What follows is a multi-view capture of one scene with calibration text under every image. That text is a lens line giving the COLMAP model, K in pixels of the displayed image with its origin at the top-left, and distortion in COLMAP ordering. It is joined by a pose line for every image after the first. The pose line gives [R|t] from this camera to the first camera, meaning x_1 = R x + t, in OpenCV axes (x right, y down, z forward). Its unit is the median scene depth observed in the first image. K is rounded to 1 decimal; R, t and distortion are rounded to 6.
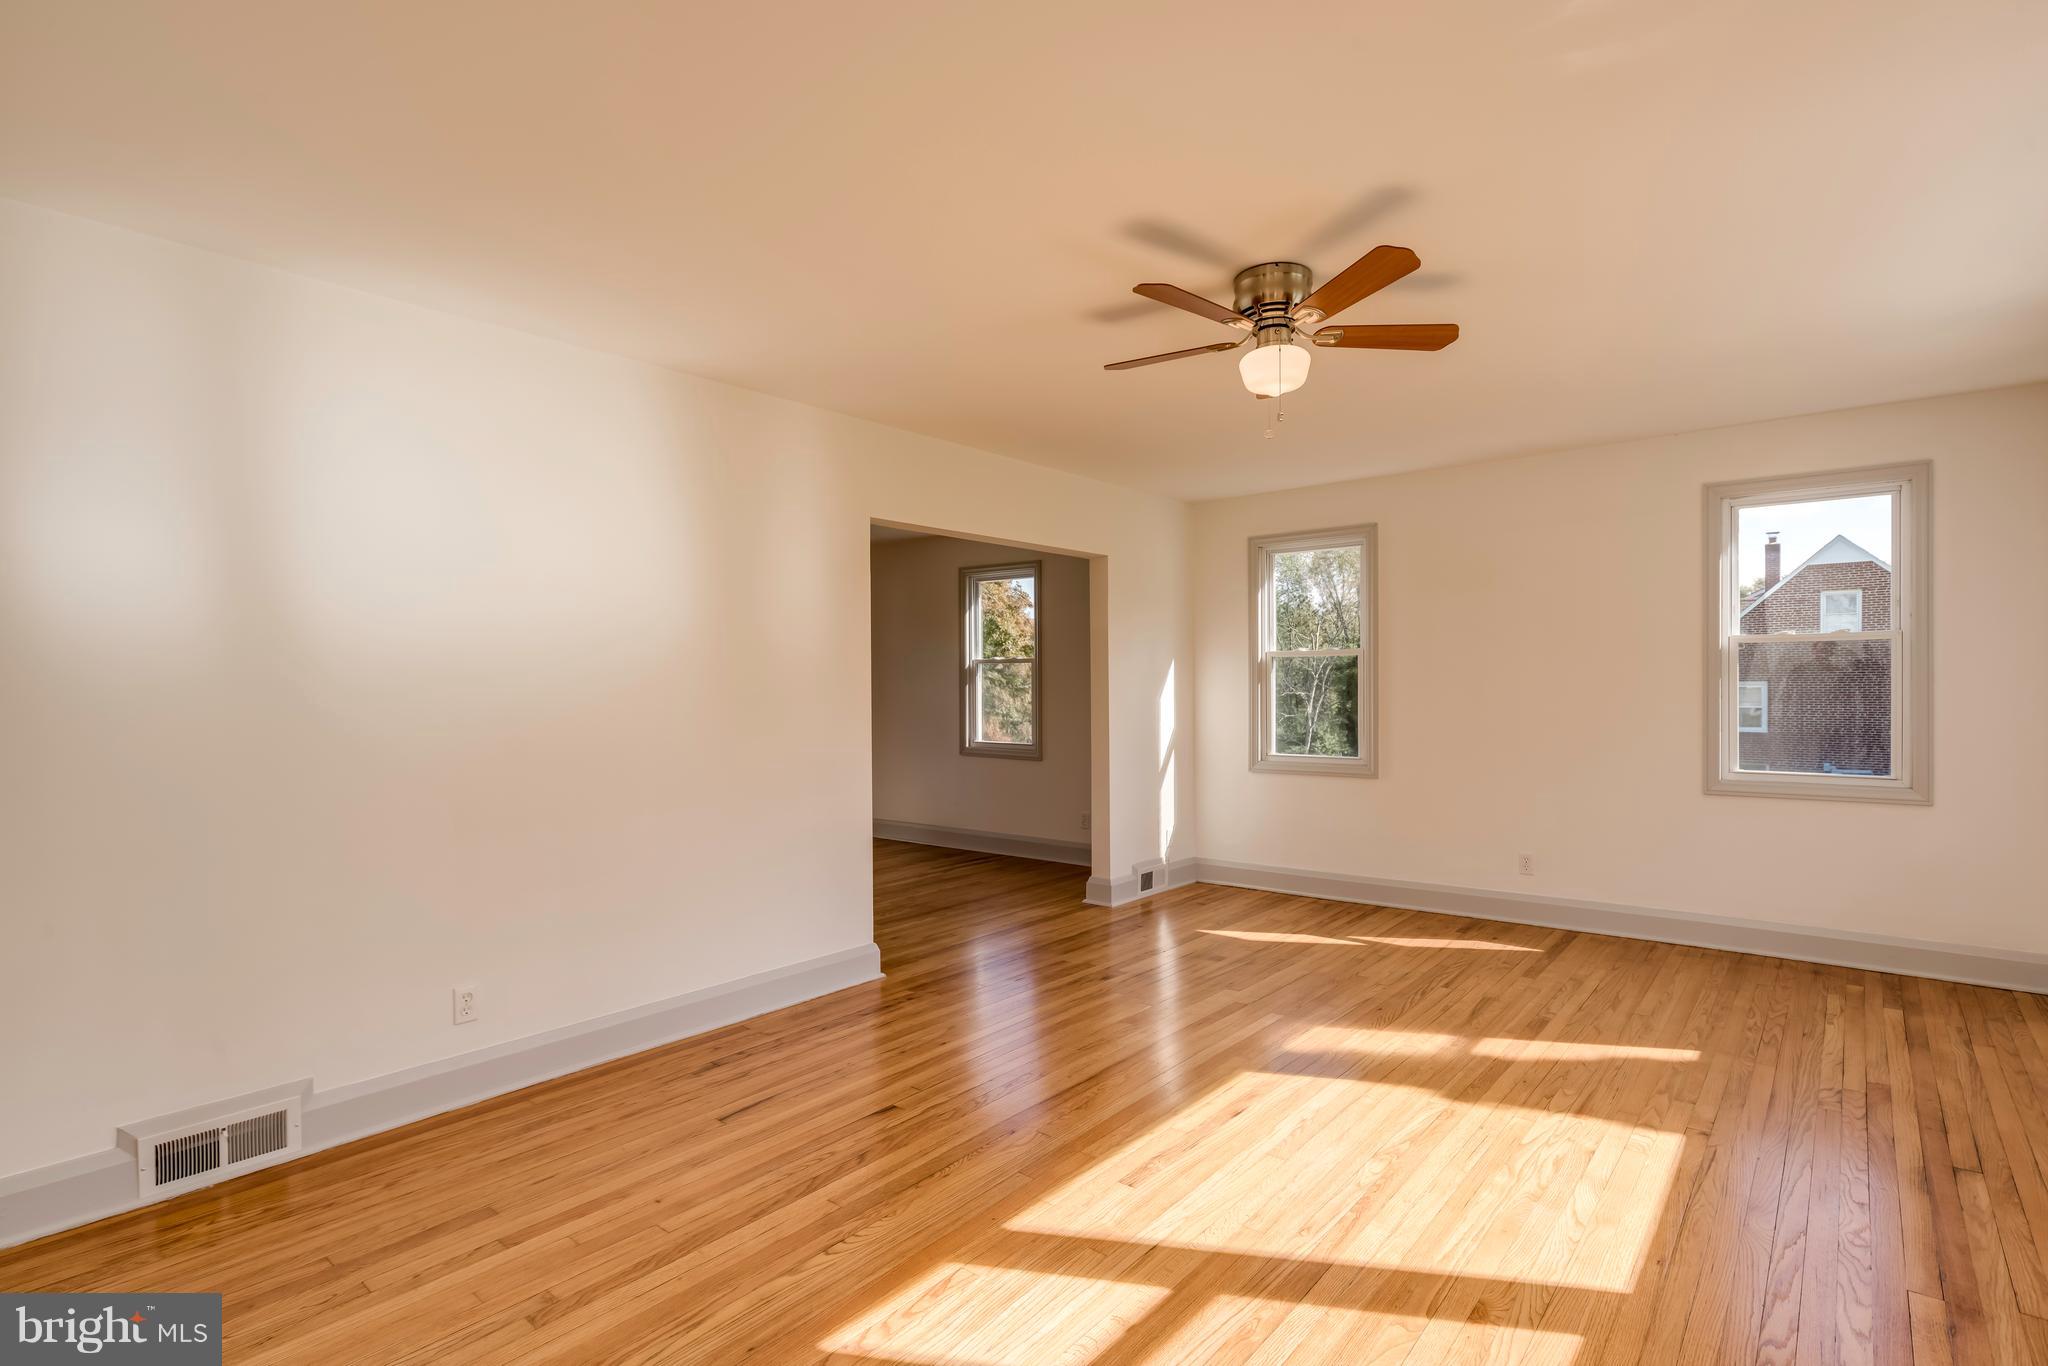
lens RADIAL K [[1006.7, 0, 1027.5], [0, 1006.7, 690.7], [0, 0, 1]] dist [-0.009905, 0.000305]
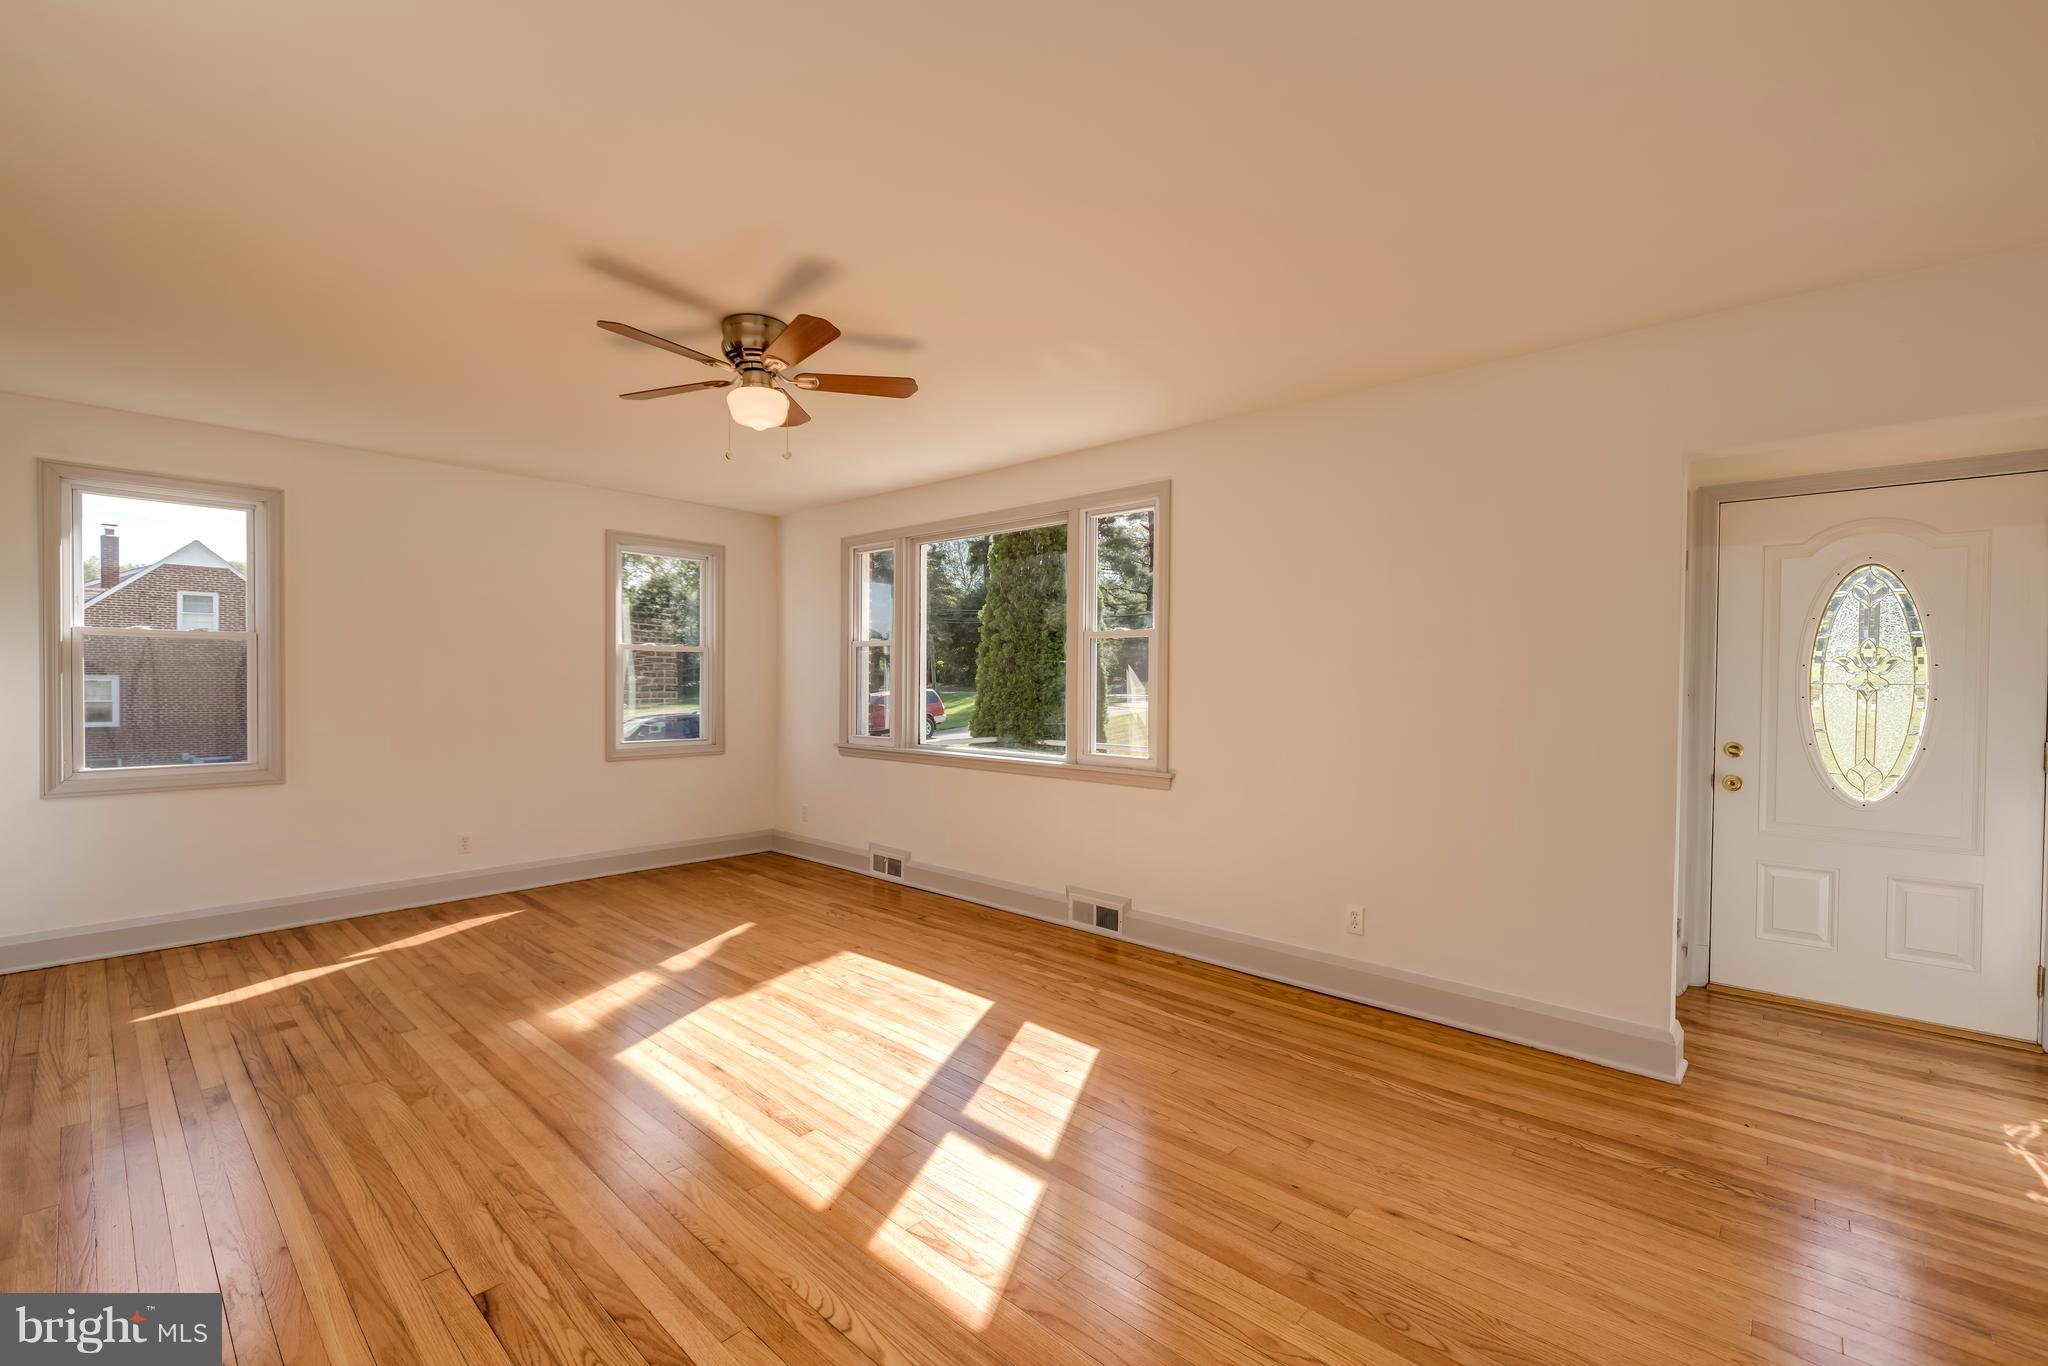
lens RADIAL K [[860.6, 0, 1032.7], [0, 860.6, 690.8], [0, 0, 1]] dist [0.001216, 0.000132]
pose [[0.035967, -0.005274, 0.999339, -0.084794], [-0.000798, 0.999986, 0.005306, 0.000470], [-0.999353, -0.000988, 0.035962, 0.073358]]
